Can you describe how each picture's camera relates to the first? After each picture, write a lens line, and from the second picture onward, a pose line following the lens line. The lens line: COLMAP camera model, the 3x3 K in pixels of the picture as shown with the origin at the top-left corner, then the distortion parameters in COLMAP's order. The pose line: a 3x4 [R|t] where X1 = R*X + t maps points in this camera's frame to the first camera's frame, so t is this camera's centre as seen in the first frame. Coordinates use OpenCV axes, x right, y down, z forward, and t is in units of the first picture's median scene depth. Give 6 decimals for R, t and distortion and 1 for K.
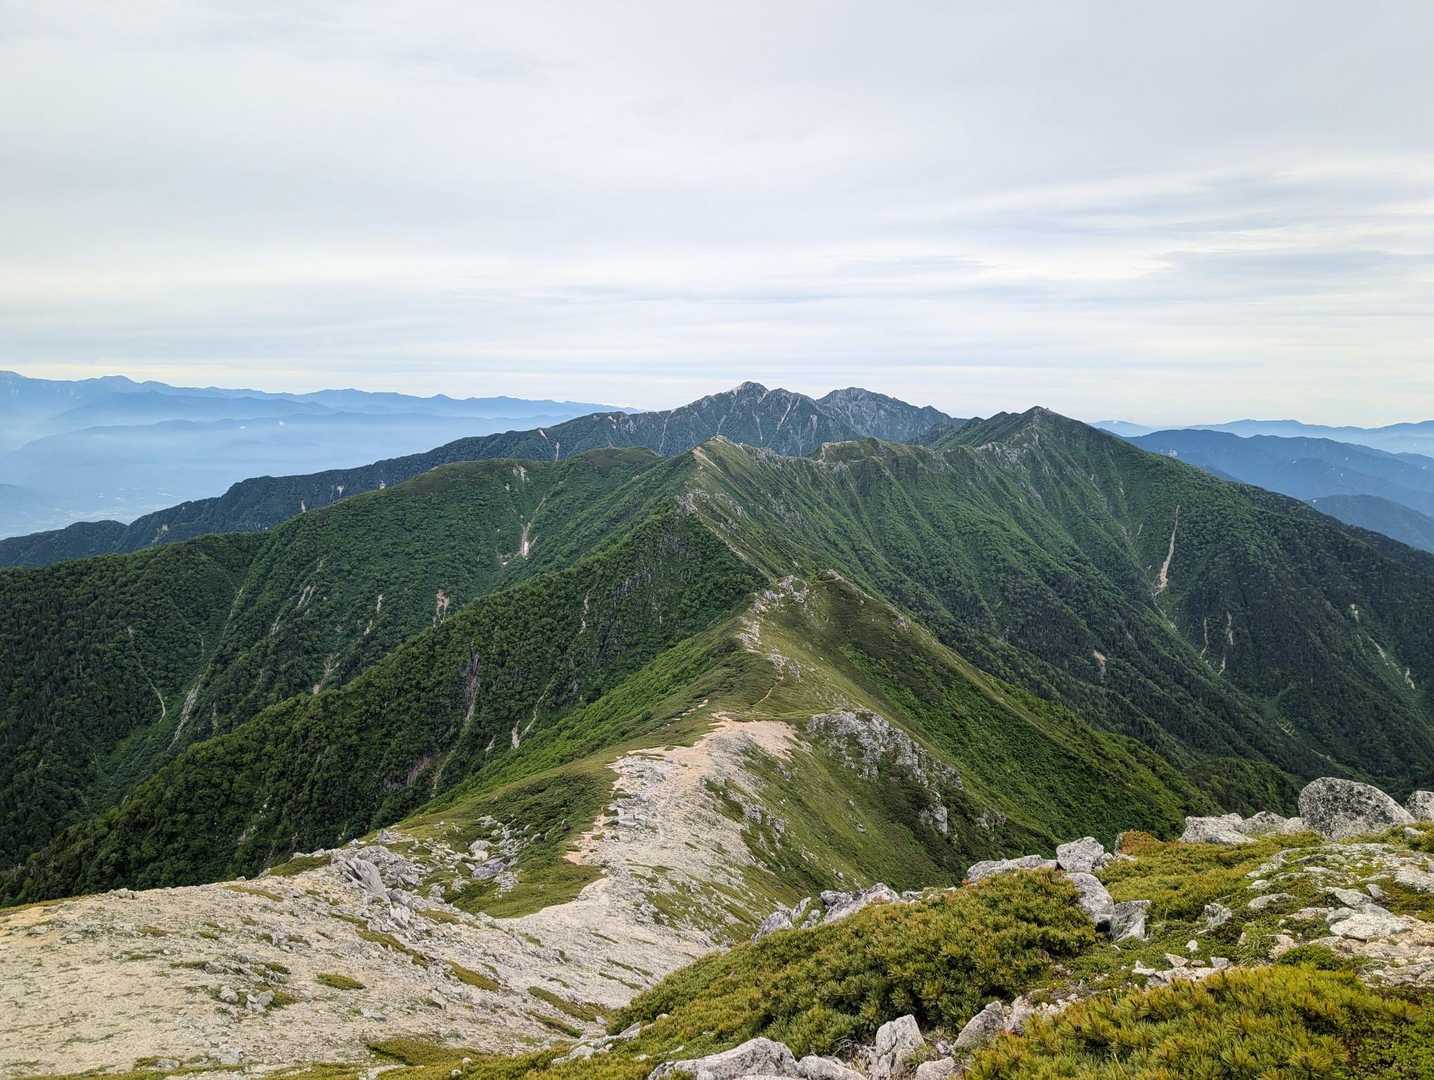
lens RADIAL K [[1084.2, 0, 717.0], [0, 1084.2, 540.0], [0, 0, 1]] dist [0.055883, -0.065578]
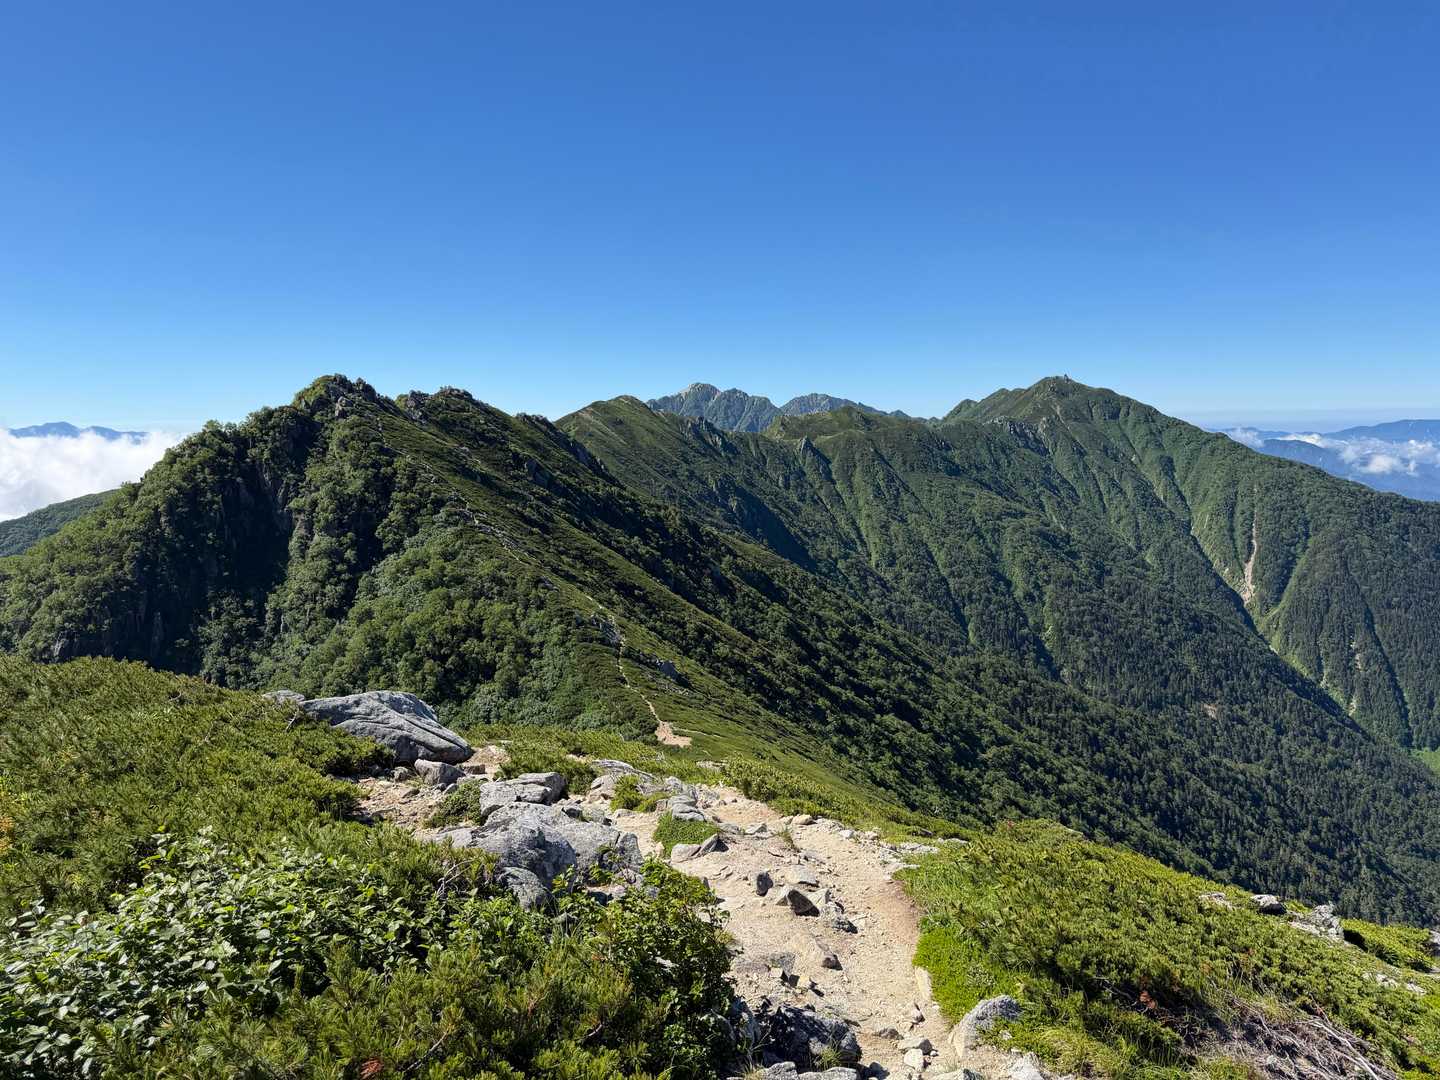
lens RADIAL K [[1088.7, 0, 720.0], [0, 1088.7, 540.0], [0, 0, 1]] dist [0.055883, -0.065578]
pose [[0.998736, -0.036758, 0.034283, 0.027893], [0.037615, 0.998987, -0.024682, 0.009460], [-0.033341, 0.025940, 0.999107, 0.268608]]
